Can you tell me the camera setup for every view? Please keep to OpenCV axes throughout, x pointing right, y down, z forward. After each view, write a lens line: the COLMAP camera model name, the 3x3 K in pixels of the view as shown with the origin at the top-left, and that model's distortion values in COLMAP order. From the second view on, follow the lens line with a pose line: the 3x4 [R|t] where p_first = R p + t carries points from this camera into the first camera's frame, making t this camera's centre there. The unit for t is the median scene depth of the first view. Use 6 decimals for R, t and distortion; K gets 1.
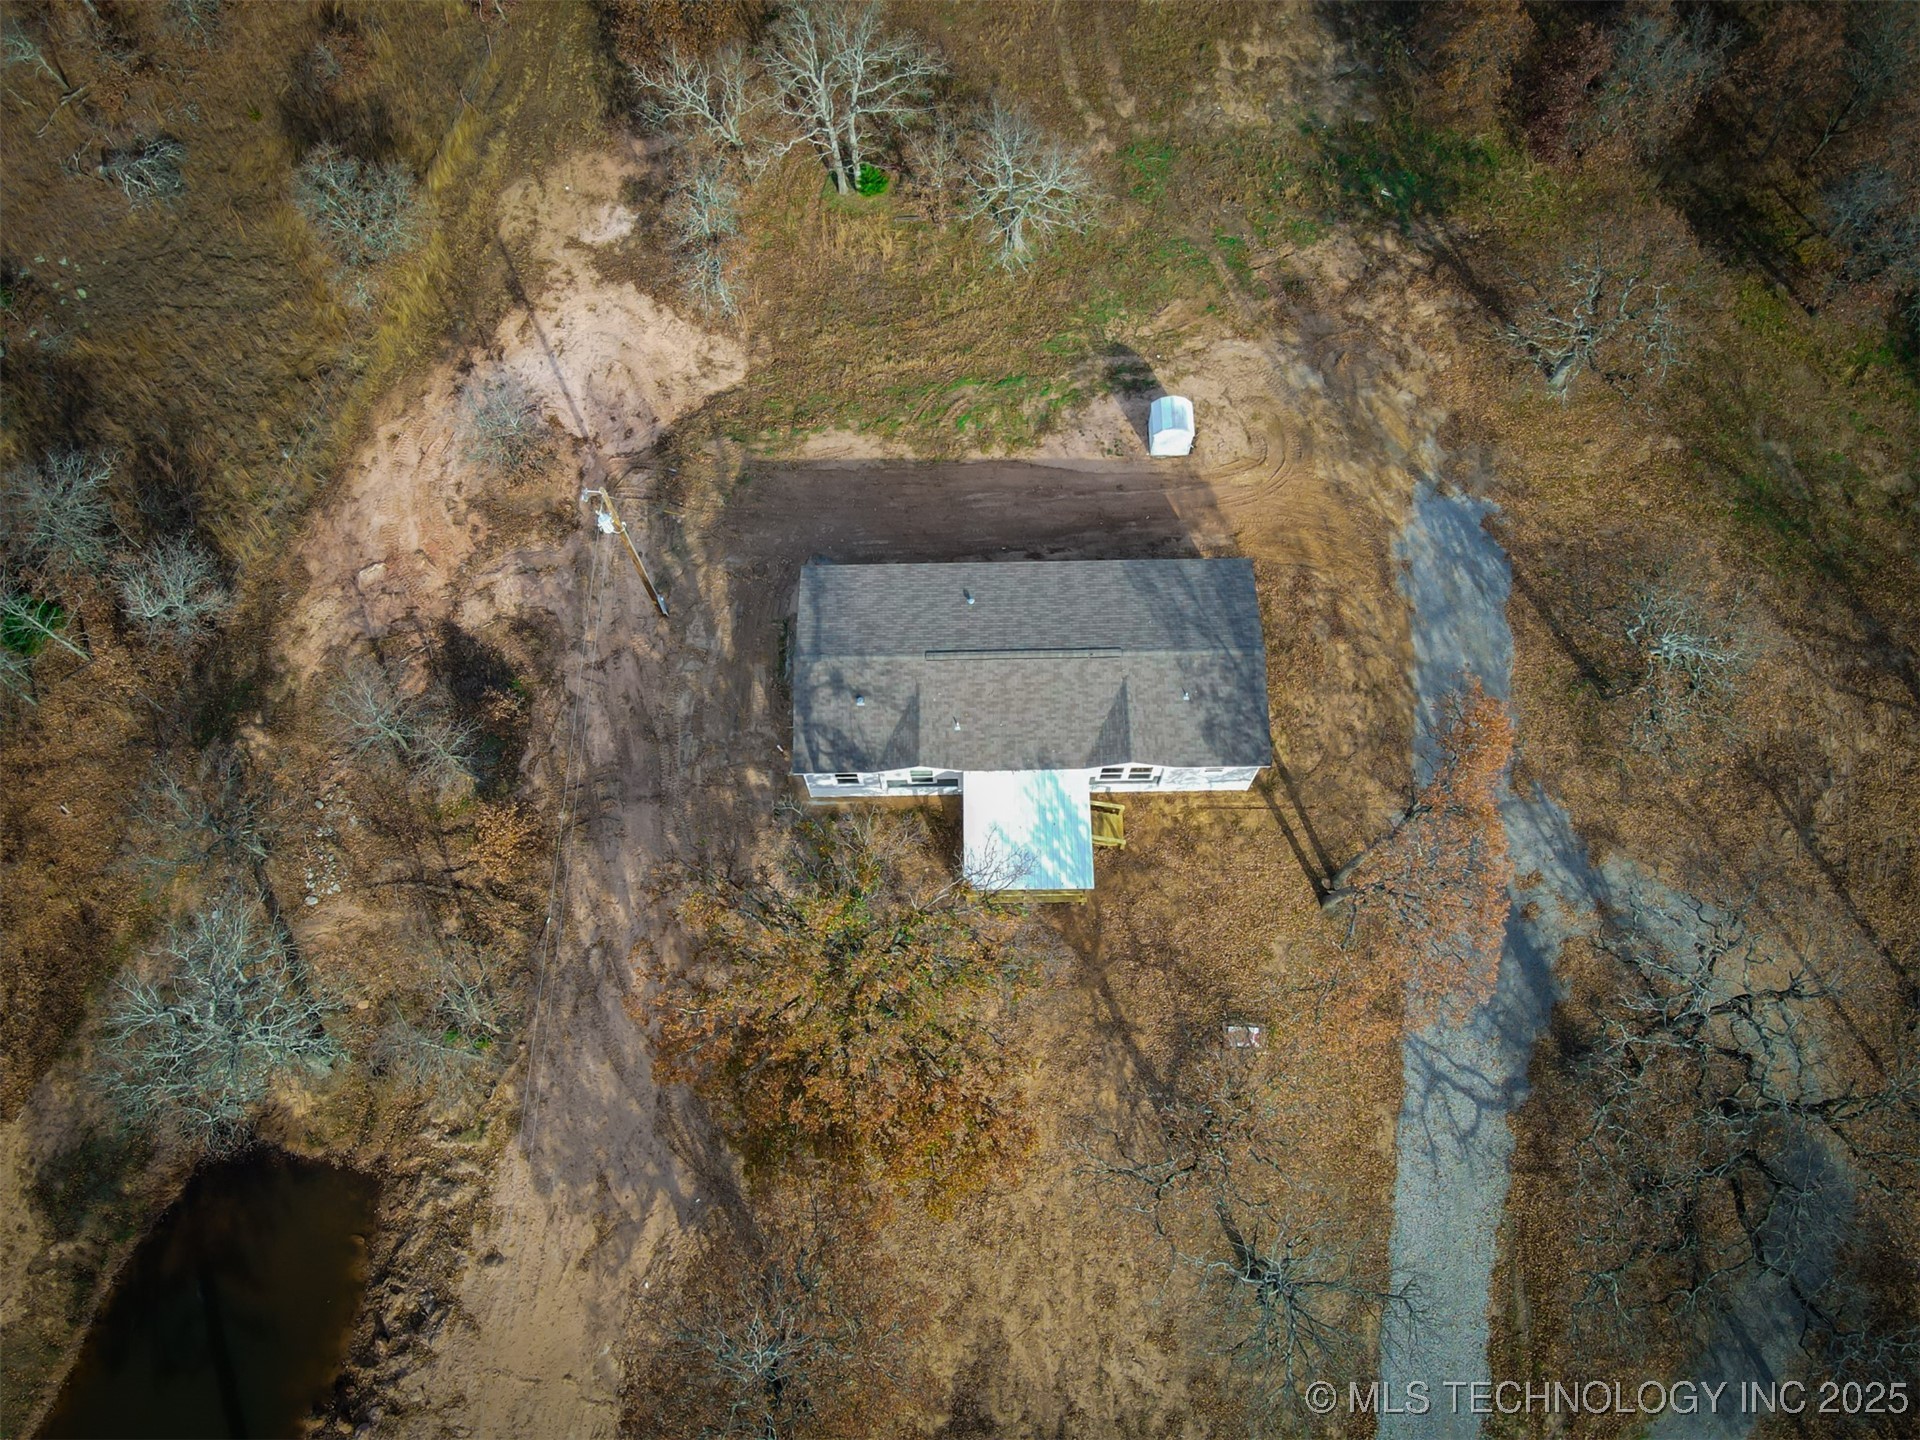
lens RADIAL K [[1404.1, 0, 961.6], [0, 1404.1, 721.8], [0, 0, 1]] dist [0.006499, 0.014962]
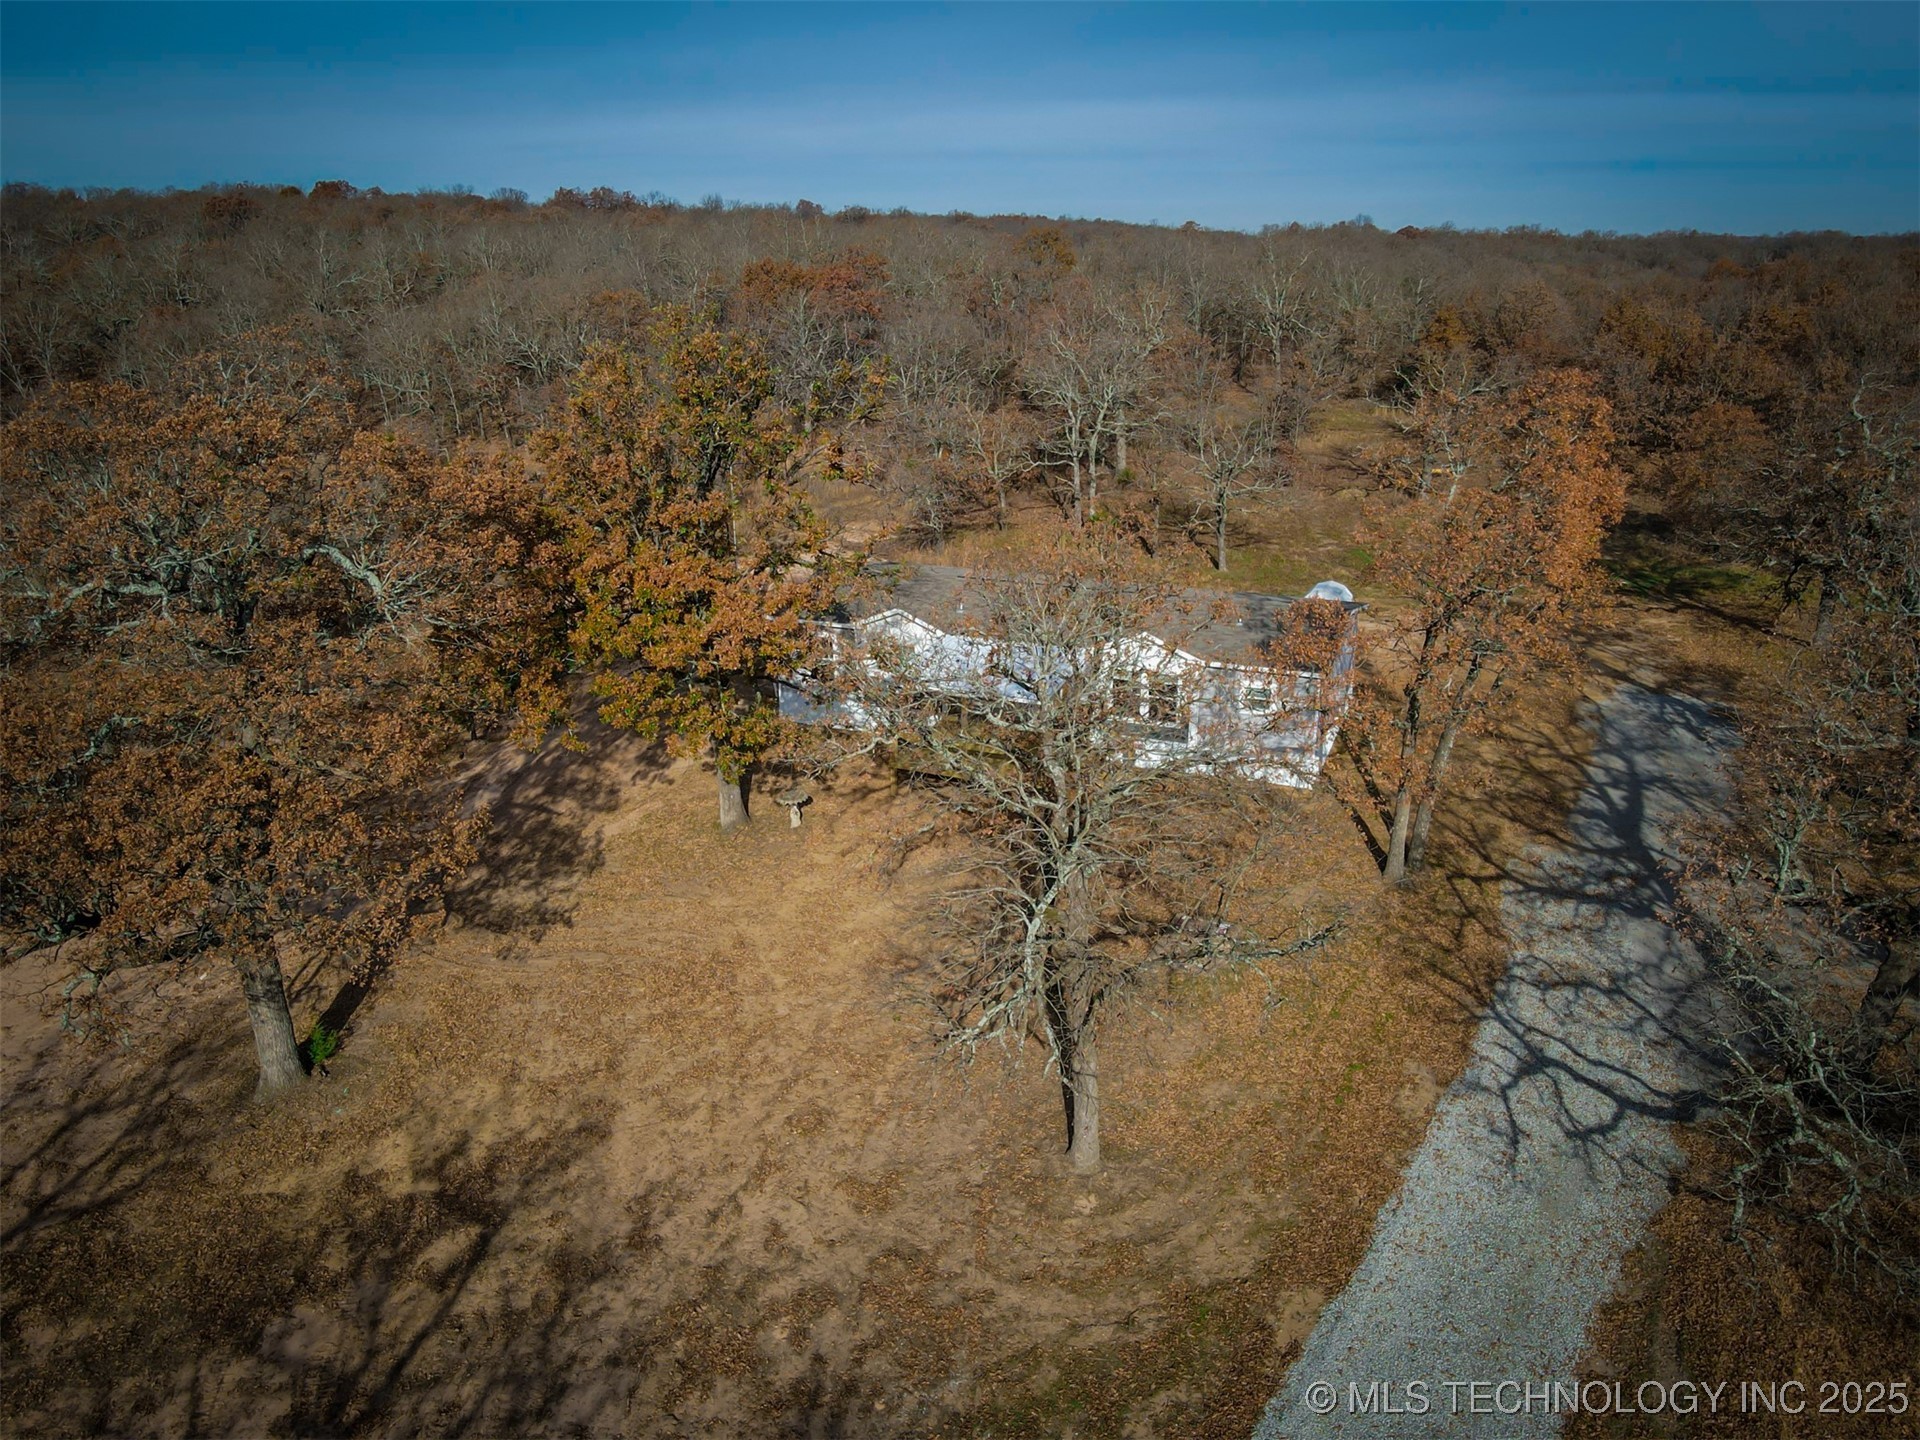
lens RADIAL K [[1404.1, 0, 962.8], [0, 1404.1, 712.7], [0, 0, 1]] dist [0.006499, 0.014962]
pose [[0.920810, 0.117003, -0.372047, 0.276038], [-0.353107, 0.655156, -0.667897, 0.526062], [0.165603, 0.746379, 0.644589, 0.444745]]
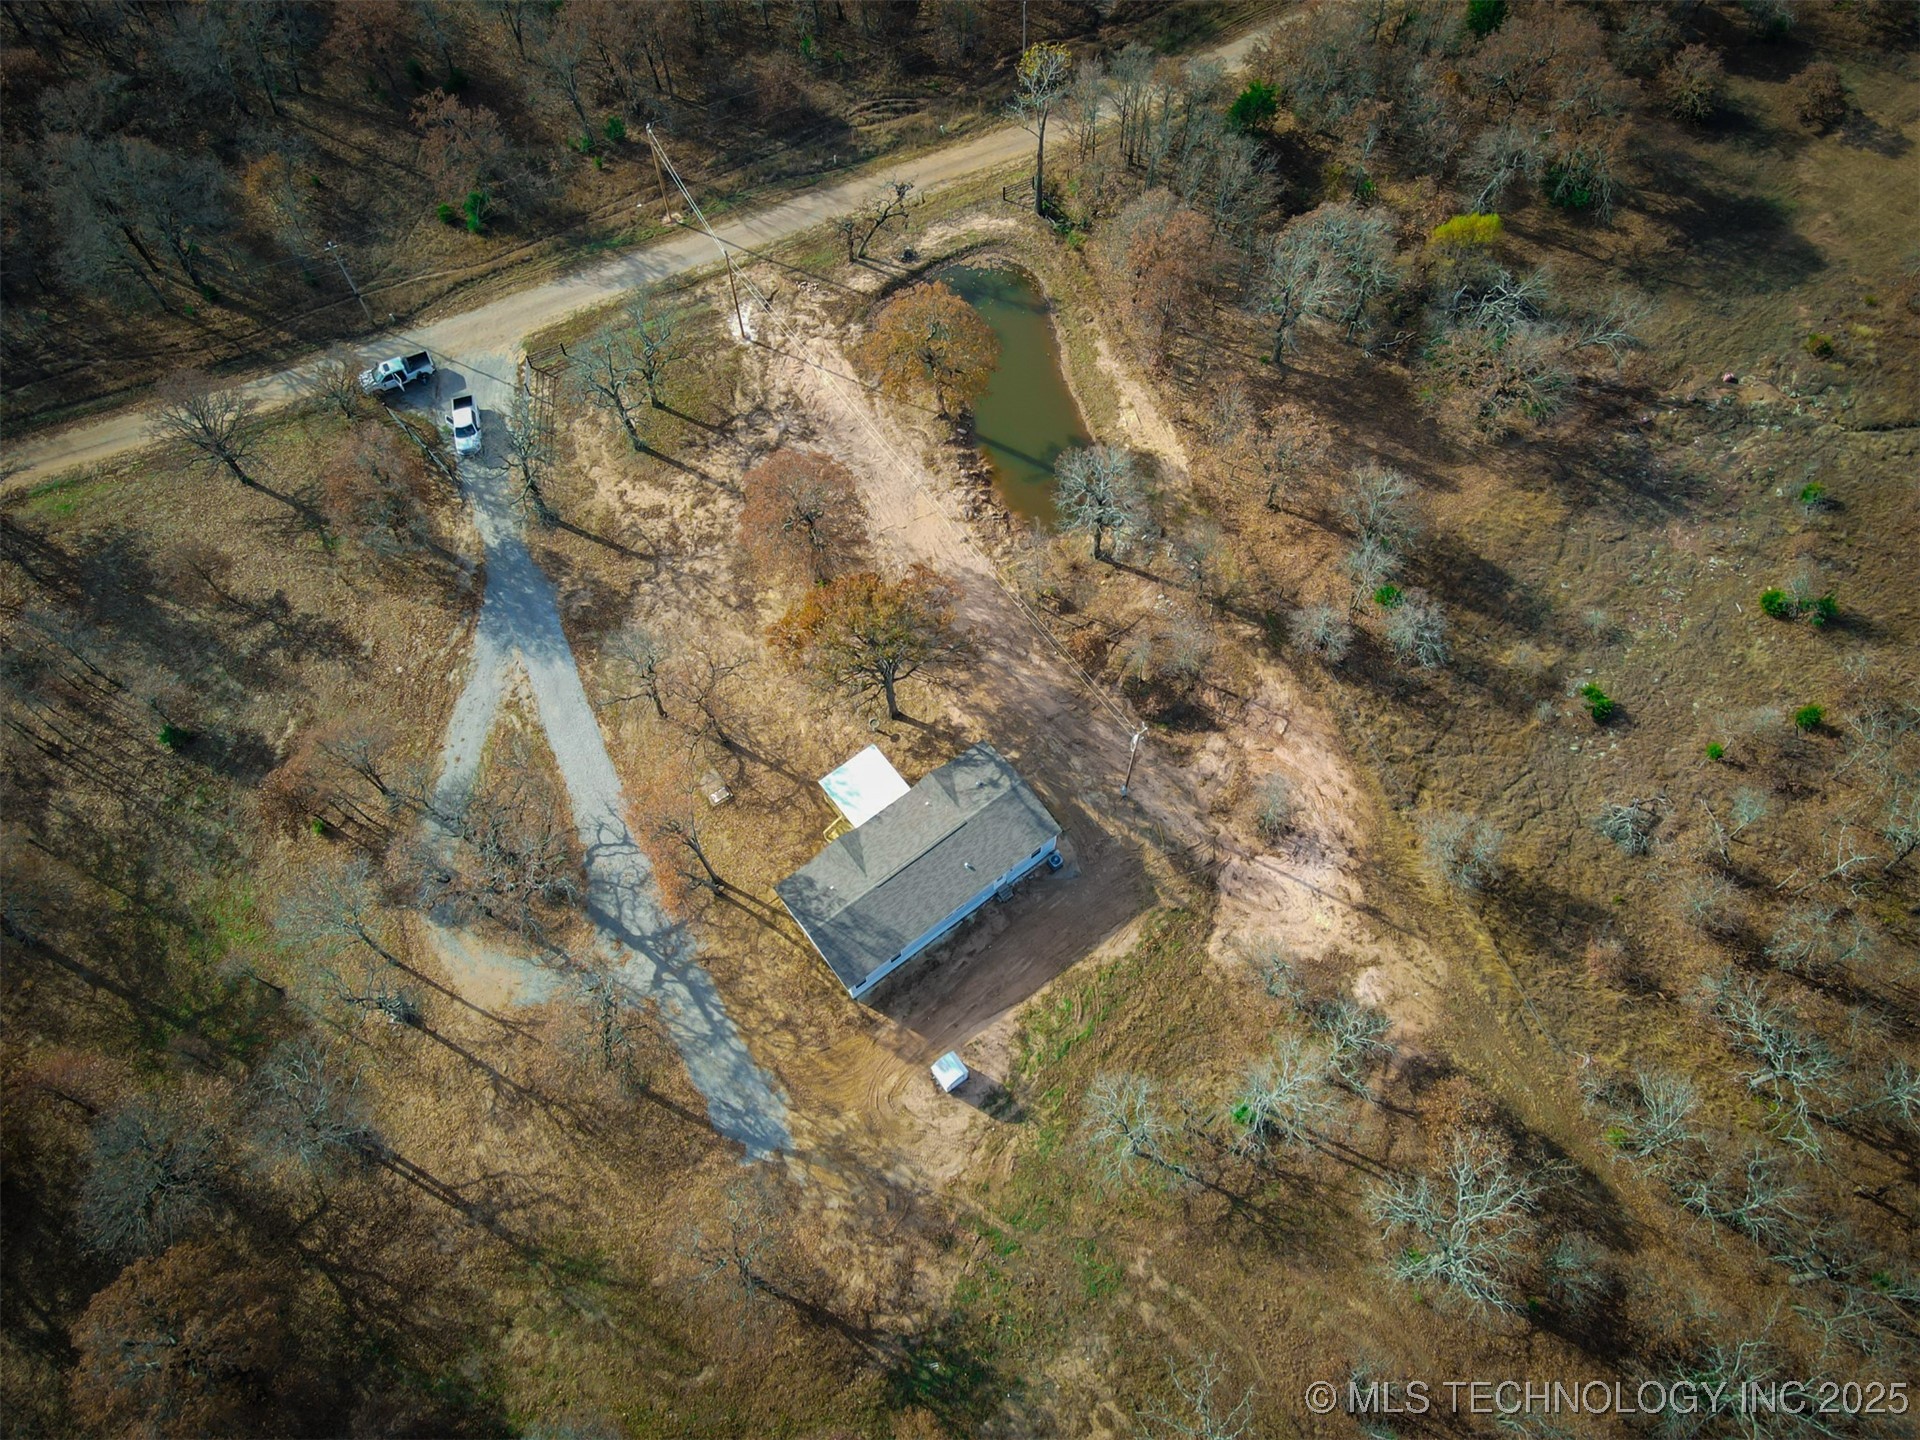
lens RADIAL K [[1404.1, 0, 967.4], [0, 1404.1, 716.5], [0, 0, 1]] dist [0.006499, 0.014962]
pose [[-0.800985, 0.549448, -0.237759, 0.282299], [-0.545124, -0.505158, 0.669070, -1.033266], [0.247514, 0.665523, 0.704142, -0.297427]]
